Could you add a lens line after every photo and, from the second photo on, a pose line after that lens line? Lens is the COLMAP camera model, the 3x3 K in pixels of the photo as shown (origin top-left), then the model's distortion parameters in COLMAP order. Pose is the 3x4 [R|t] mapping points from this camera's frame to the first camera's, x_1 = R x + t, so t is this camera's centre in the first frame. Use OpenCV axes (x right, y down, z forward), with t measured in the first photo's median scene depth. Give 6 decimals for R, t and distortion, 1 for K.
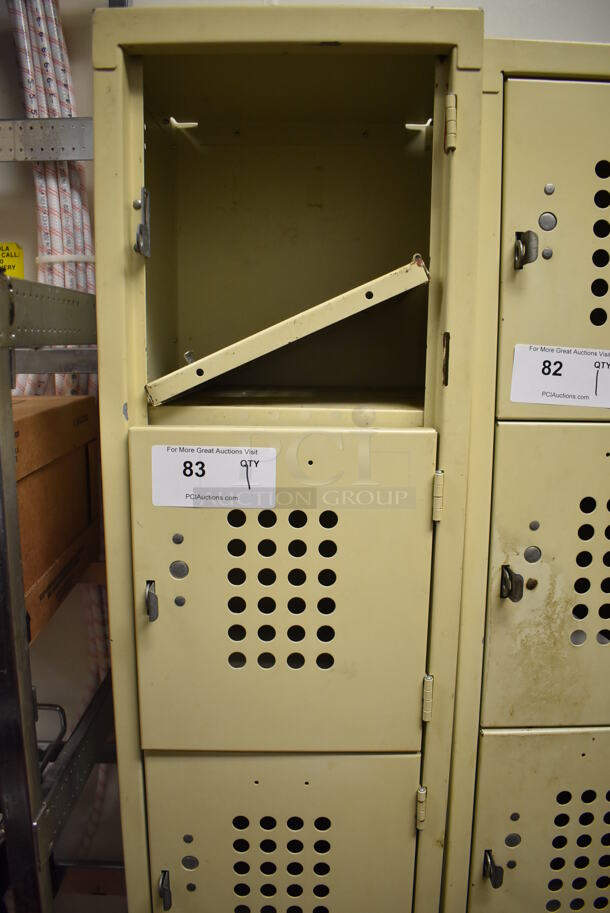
lens RADIAL K [[699.6, 0, 307.6], [0, 699.6, 459.3], [0, 0, 1]] dist [-0.097888, 0.015207]
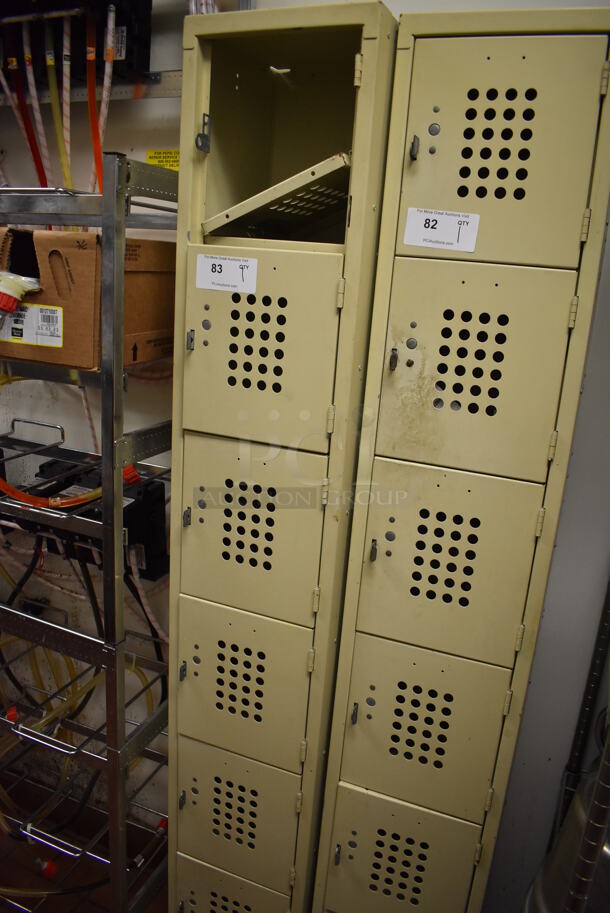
lens RADIAL K [[699.6, 0, 308.0], [0, 699.6, 459.2], [0, 0, 1]] dist [-0.097888, 0.015207]
pose [[0.923725, 0.156741, -0.349519, 0.744850], [-0.124305, 0.985728, 0.113529, 0.260736], [0.362325, -0.061423, 0.930026, -0.620028]]
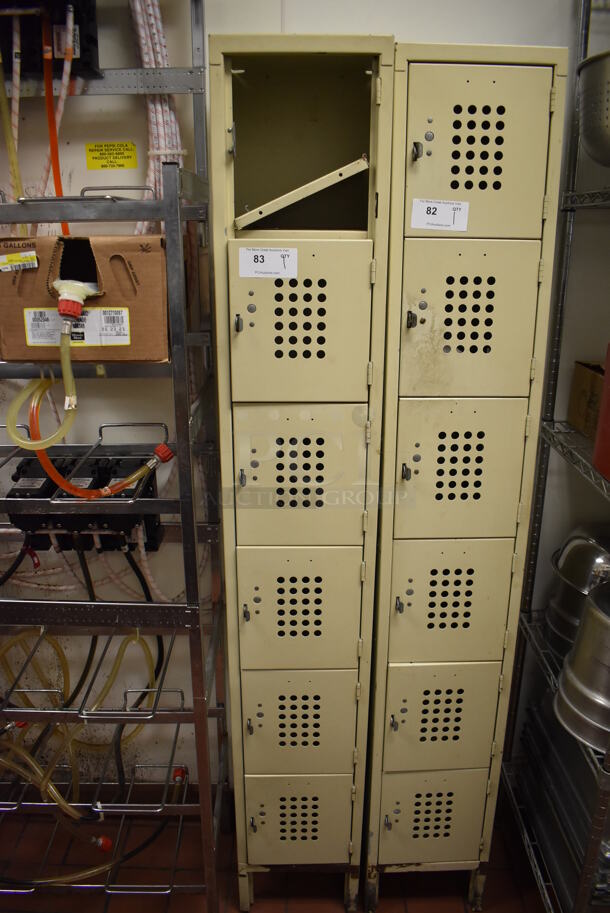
lens RADIAL K [[699.6, 0, 306.5], [0, 699.6, 454.2], [0, 0, 1]] dist [-0.097888, 0.015207]
pose [[0.999926, -0.008775, 0.008374, -0.038498], [0.007321, 0.987069, 0.160129, 0.252280], [-0.009670, -0.160056, 0.987061, -1.135444]]
